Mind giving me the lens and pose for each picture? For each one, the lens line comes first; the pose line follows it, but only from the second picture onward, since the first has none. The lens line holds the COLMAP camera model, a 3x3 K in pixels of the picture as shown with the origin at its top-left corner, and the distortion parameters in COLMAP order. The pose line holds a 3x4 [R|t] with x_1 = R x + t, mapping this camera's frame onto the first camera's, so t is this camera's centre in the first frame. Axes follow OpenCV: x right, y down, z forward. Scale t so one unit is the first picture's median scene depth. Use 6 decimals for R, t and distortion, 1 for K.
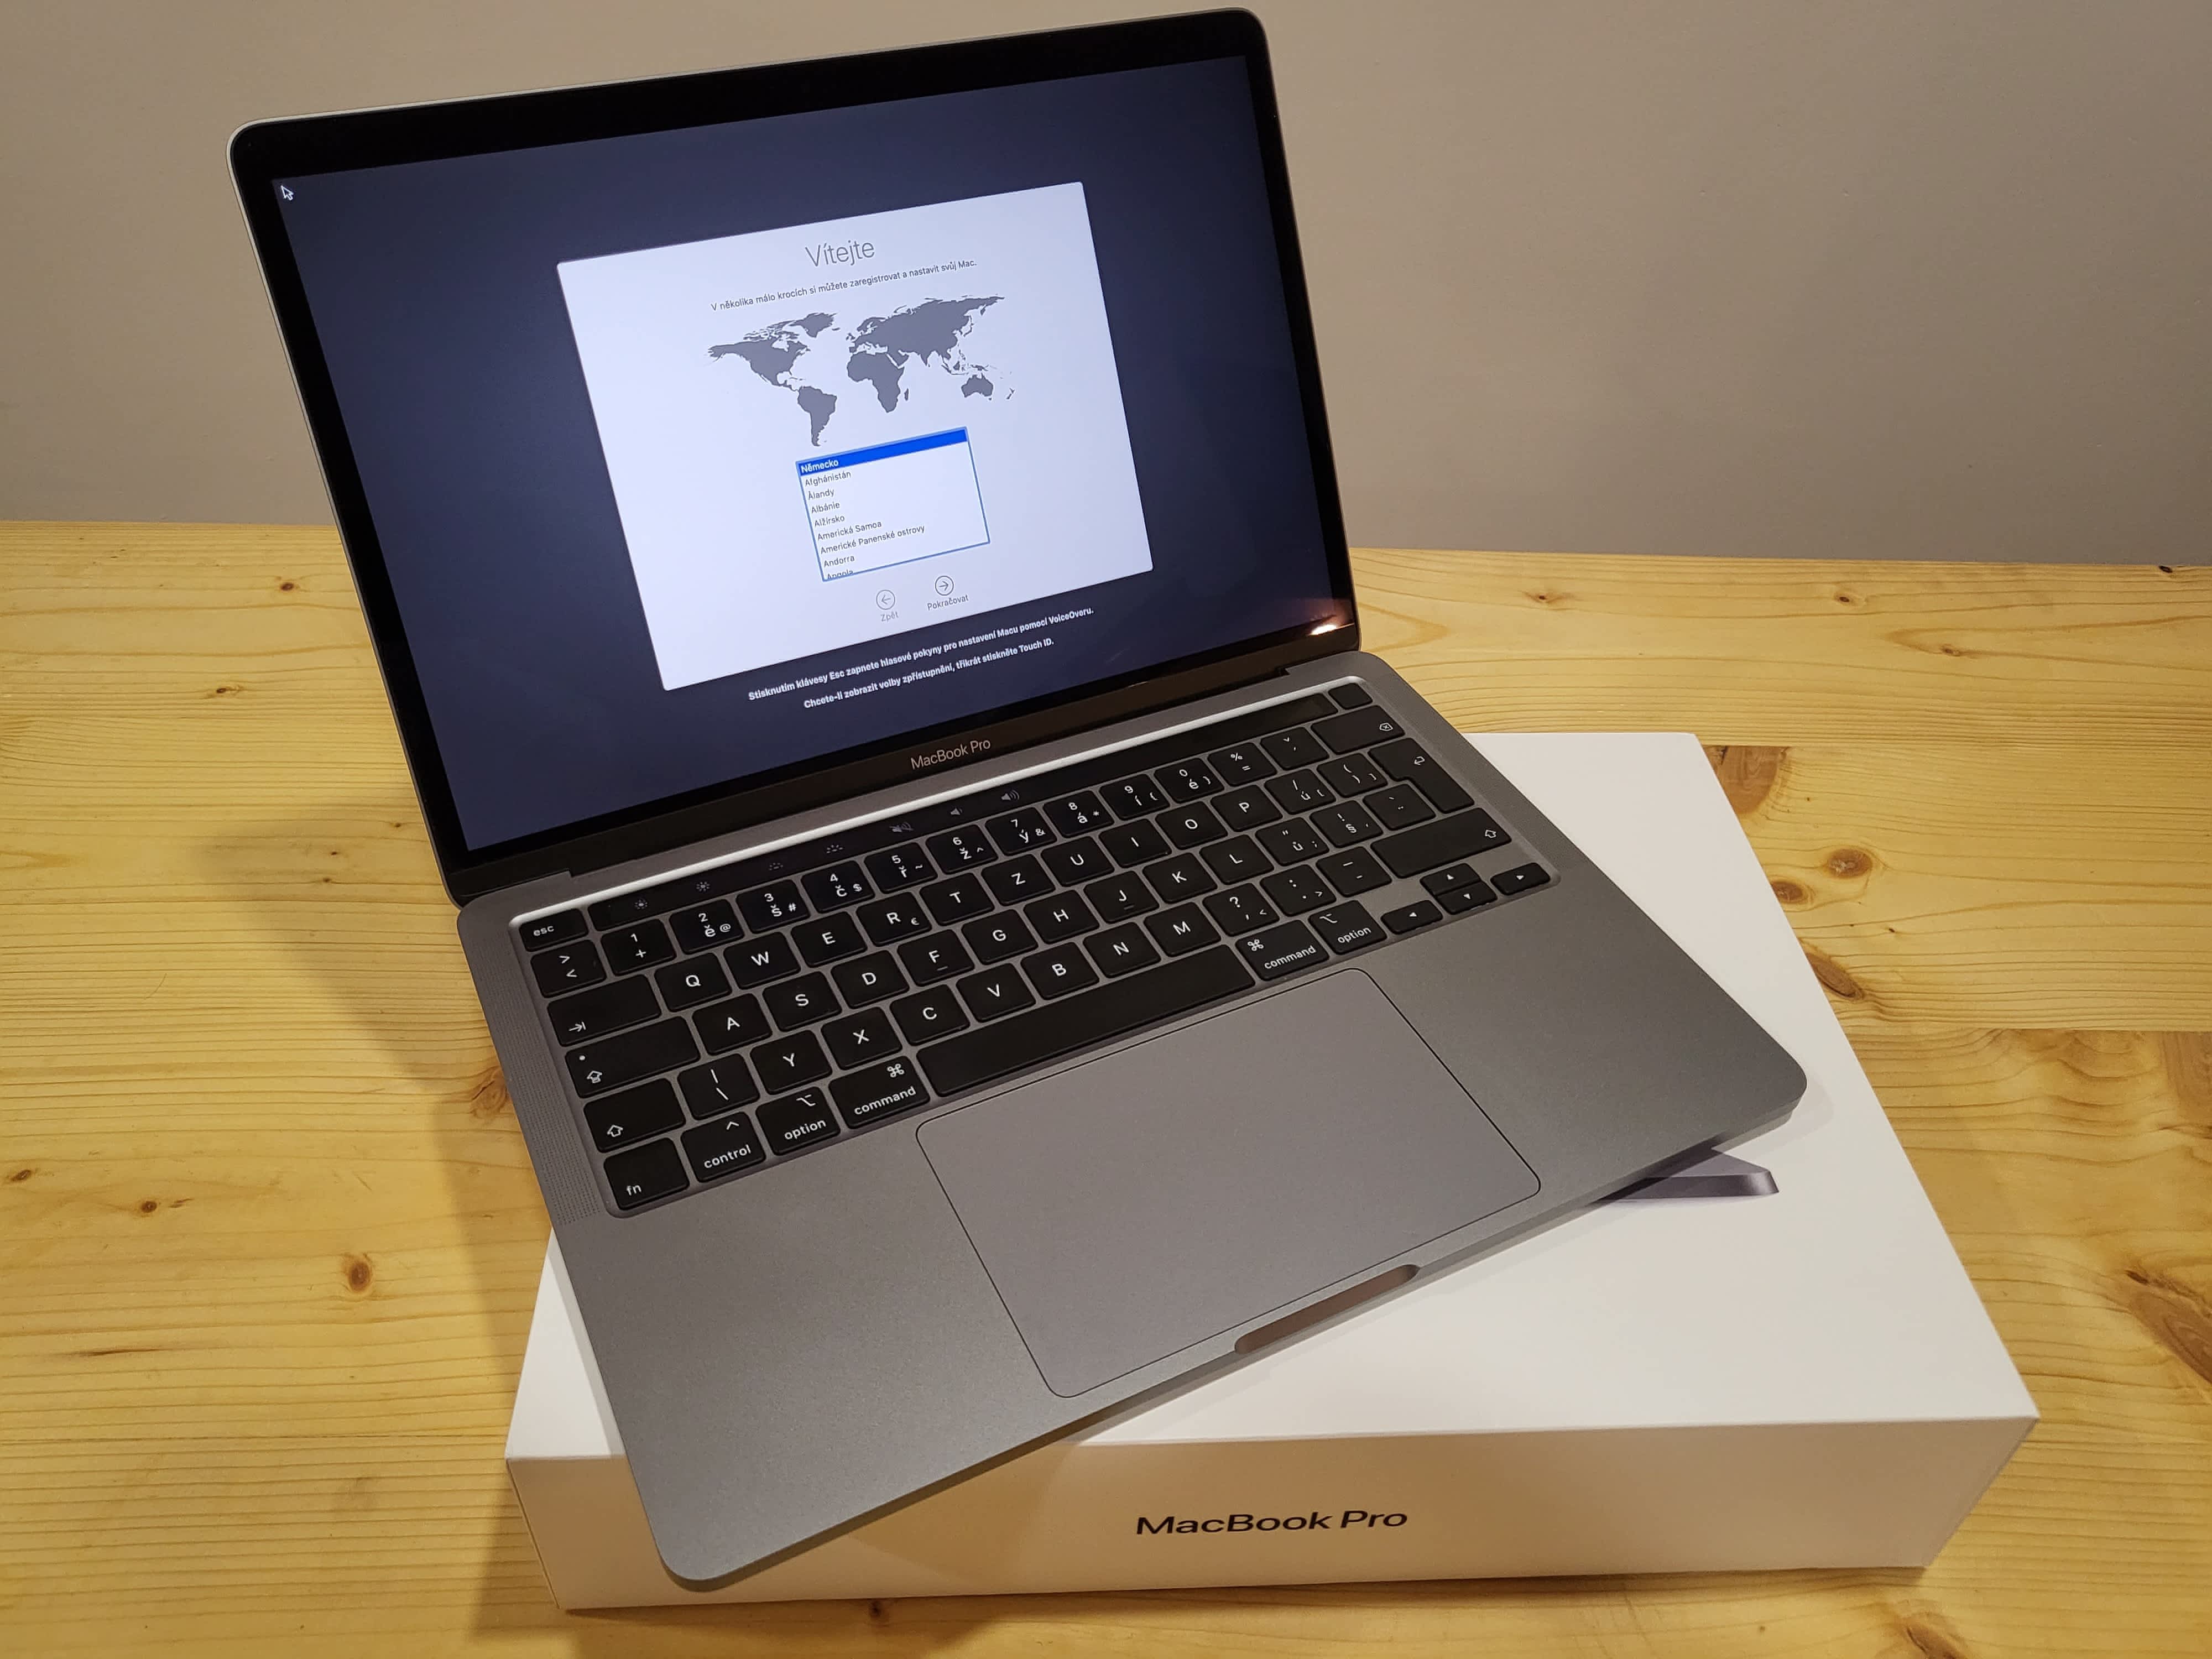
lens RADIAL K [[1736.1, 0, 1106.0], [0, 1736.1, 829.5], [0, 0, 1]] dist [0.016793, -0.056580]
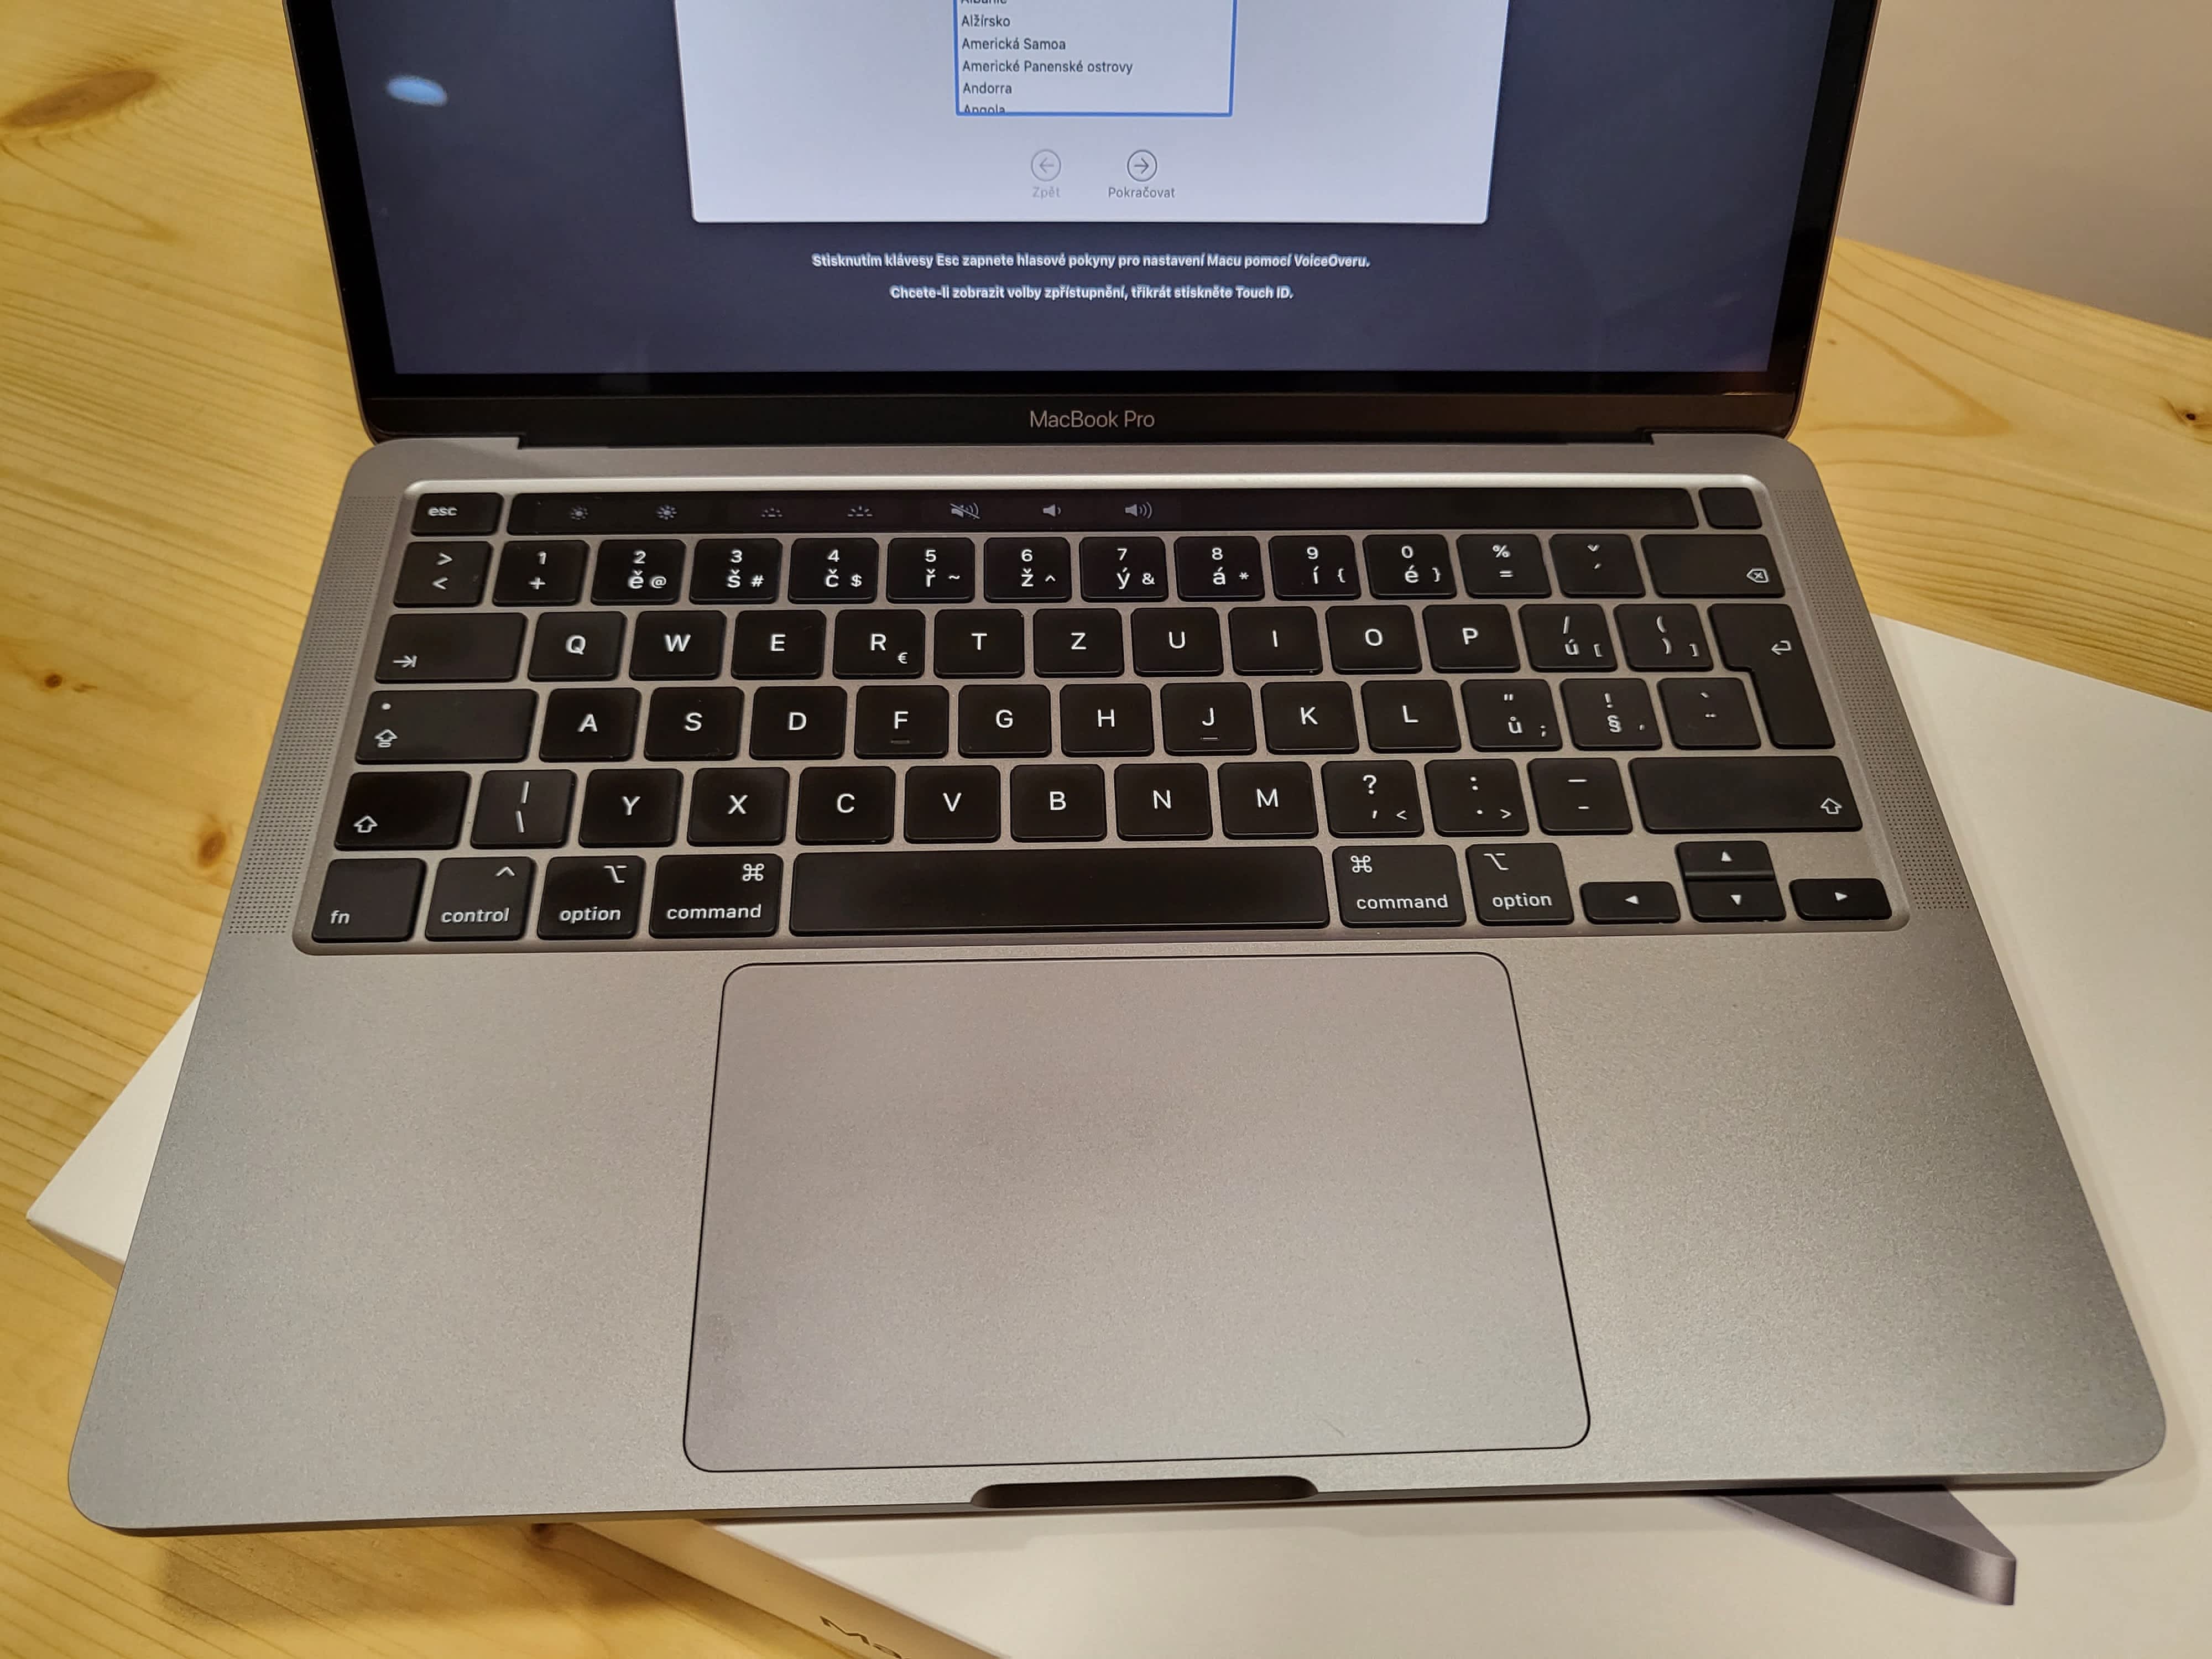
lens RADIAL K [[1785.4, 0, 1106.0], [0, 1785.4, 829.5], [0, 0, 1]] dist [-0.047215, 0.015436]
pose [[0.904513, 0.347260, -0.247522, 0.151260], [-0.275089, 0.918649, 0.283566, -0.100245], [0.325858, -0.188398, 0.926457, 0.344830]]
